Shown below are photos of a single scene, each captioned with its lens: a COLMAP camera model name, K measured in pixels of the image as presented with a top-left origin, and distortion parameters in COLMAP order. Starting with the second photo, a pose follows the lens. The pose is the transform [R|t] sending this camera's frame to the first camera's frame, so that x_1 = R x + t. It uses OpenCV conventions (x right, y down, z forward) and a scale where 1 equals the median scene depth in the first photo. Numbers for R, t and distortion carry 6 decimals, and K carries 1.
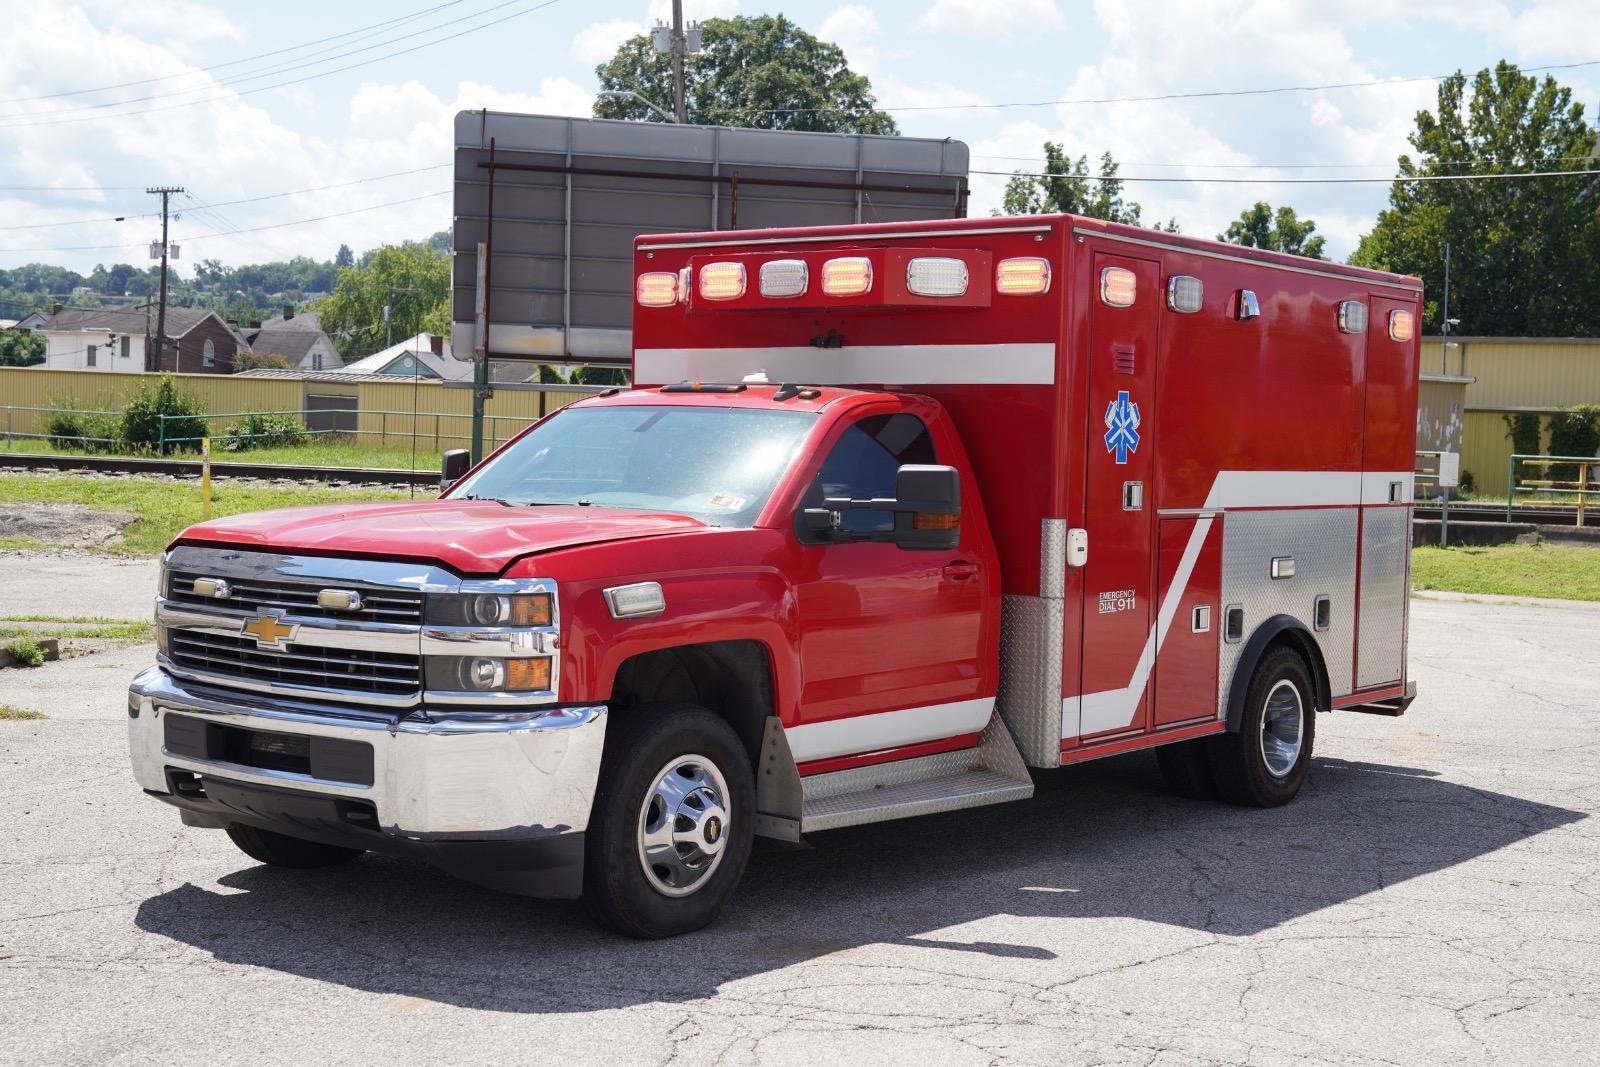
lens RADIAL K [[2057.0, 0, 810.7], [0, 2057.0, 537.3], [0, 0, 1]] dist [0.171333, 0.000000]
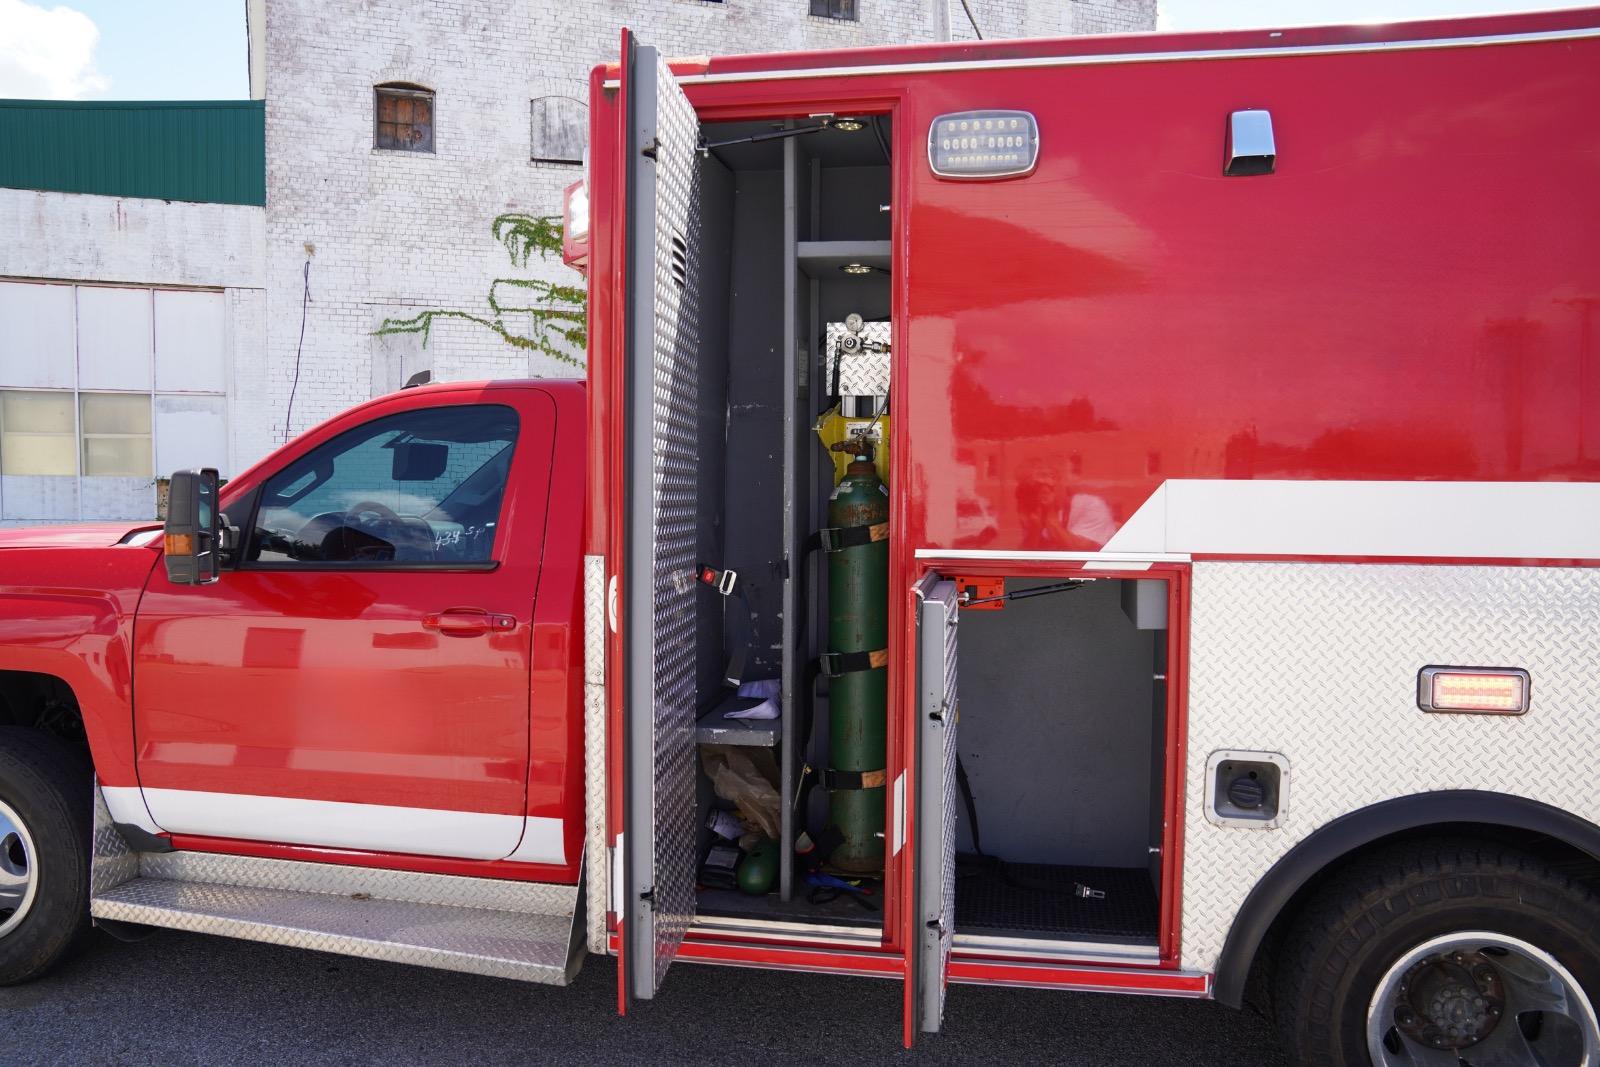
lens RADIAL K [[1204.5, 0, 802.2], [0, 1204.5, 530.5], [0, 0, 1]] dist [-0.088504, 0.070280]
pose [[0.457095, 0.011311, -0.889346, 0.445212], [-0.037700, 0.999267, -0.006668, -0.015261], [0.888619, 0.036576, 0.457186, 0.847721]]
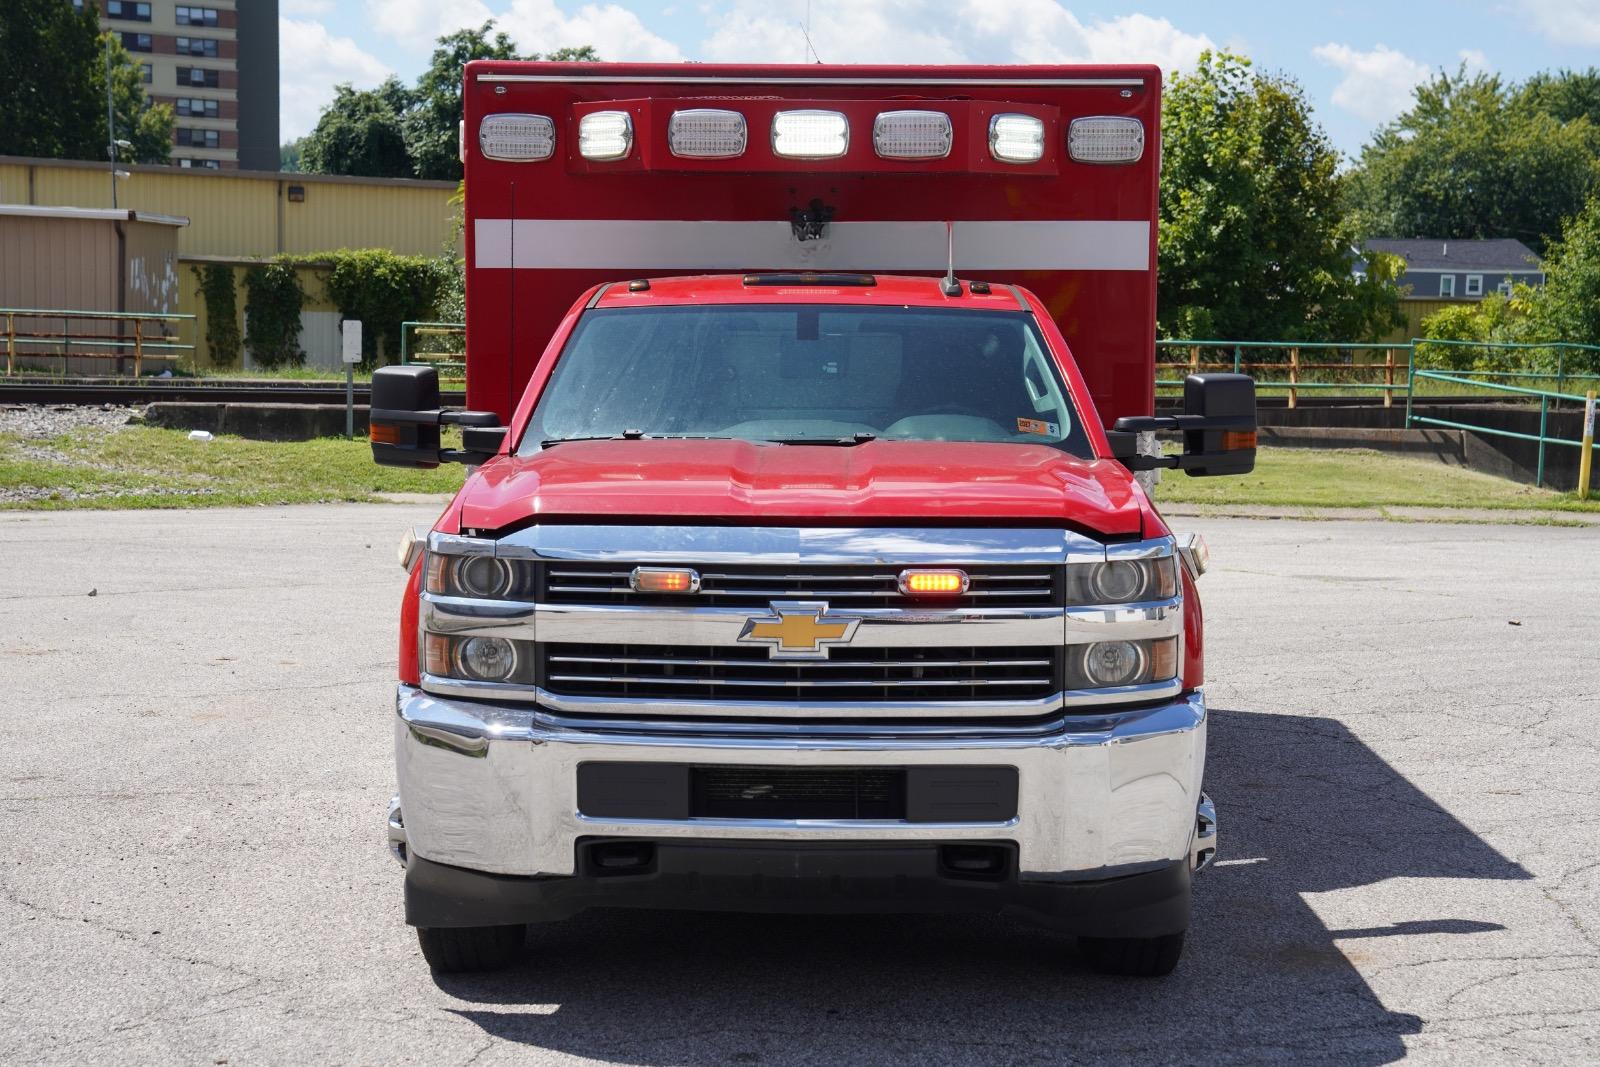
lens RADIAL K [[2688.3, 0, 787.2], [0, 2688.3, 543.4], [0, 0, 1]] dist [0.288361, 0.000000]
pose [[0.806131, -0.067514, 0.587873, -0.488031], [0.040672, 0.997442, 0.058778, -0.025144], [-0.590337, -0.023473, 0.806815, 0.142326]]
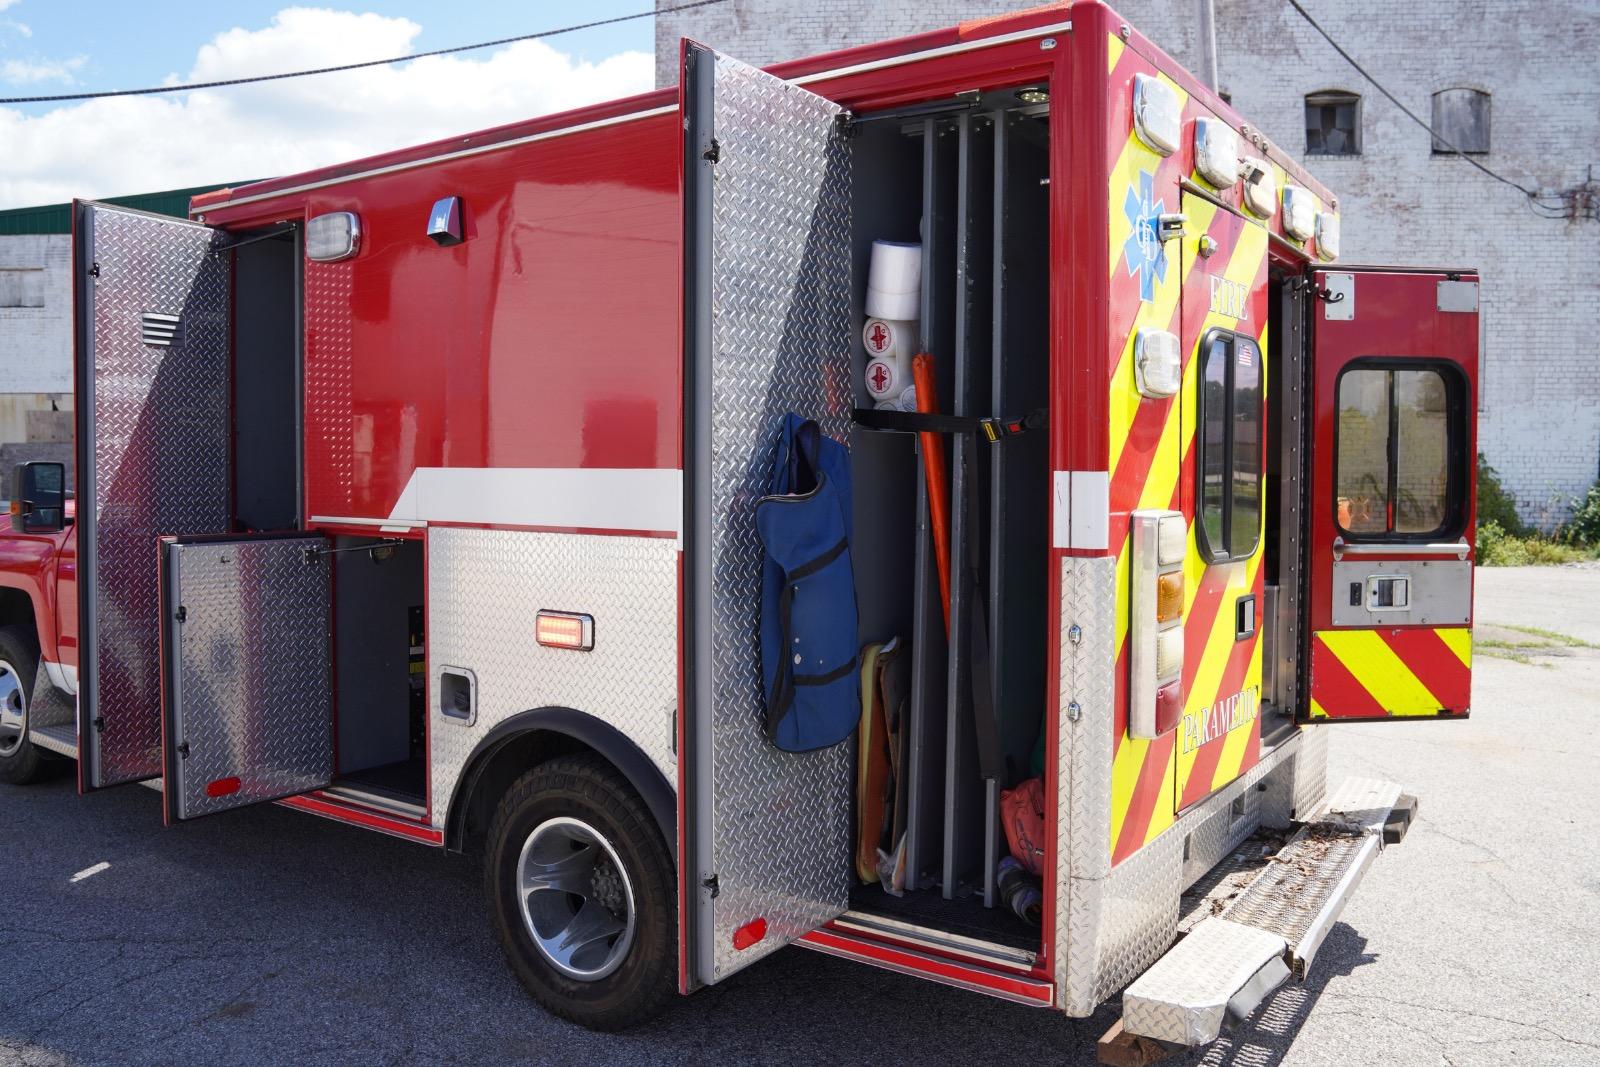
lens RADIAL K [[1259.9, 0, 842.1], [0, 1259.9, 515.7], [0, 0, 1]] dist [-0.080515, 0.070357]
pose [[0.068387, 0.013255, -0.997571, 0.672489], [-0.051191, 0.998641, 0.009760, -0.029119], [0.996345, 0.050399, 0.068972, 1.196562]]
